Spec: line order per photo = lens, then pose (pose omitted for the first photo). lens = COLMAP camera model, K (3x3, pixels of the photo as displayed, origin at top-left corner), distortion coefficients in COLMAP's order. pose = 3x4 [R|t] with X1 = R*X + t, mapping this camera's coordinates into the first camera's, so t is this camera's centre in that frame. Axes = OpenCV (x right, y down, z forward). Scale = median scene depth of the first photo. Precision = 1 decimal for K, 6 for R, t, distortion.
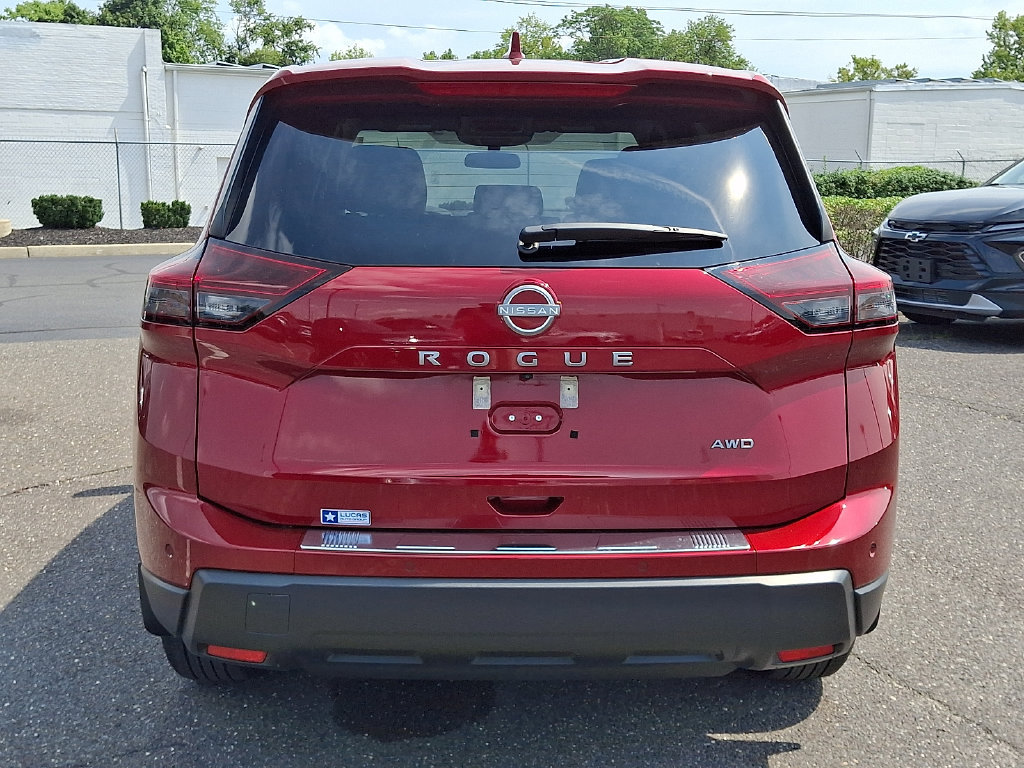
lens RADIAL K [[1195.7, 0, 493.5], [0, 1195.7, 387.2], [0, 0, 1]] dist [0.180464, -0.420935]
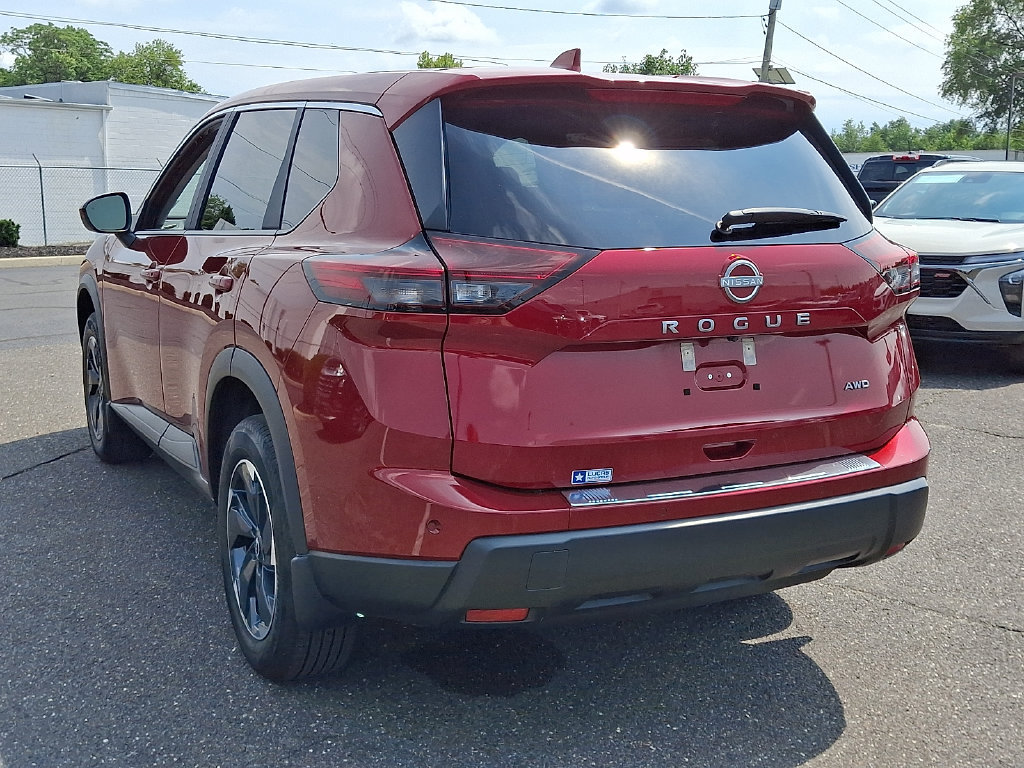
lens RADIAL K [[1156.9, 0, 472.1], [0, 1156.9, 382.5], [0, 0, 1]] dist [0.150189, -0.310259]
pose [[0.907919, -0.072796, 0.412775, -0.042135], [0.079228, 0.996855, 0.001537, 0.000721], [-0.411589, 0.031308, 0.910832, 0.004137]]
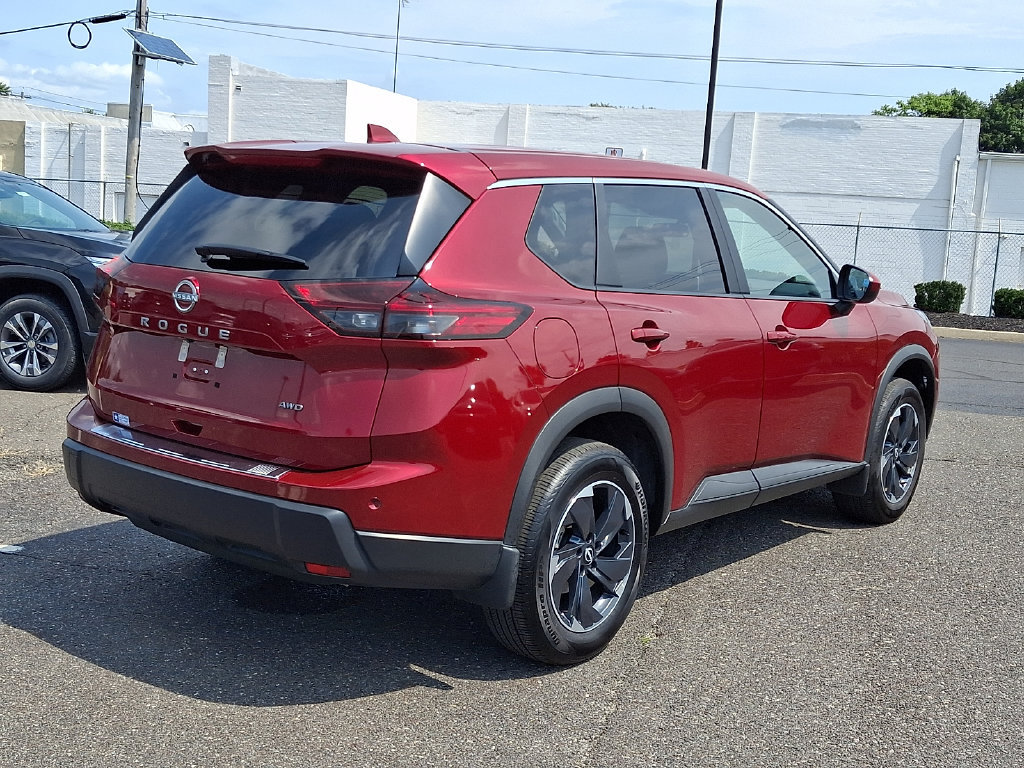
lens RADIAL K [[1197.4, 0, 497.6], [0, 1197.4, 379.8], [0, 0, 1]] dist [0.184345, -0.427368]
pose [[0.766118, 0.123746, -0.630674, 0.081238], [-0.171513, 0.985067, -0.015065, -0.000262], [0.619392, 0.119711, 0.775901, 0.003200]]
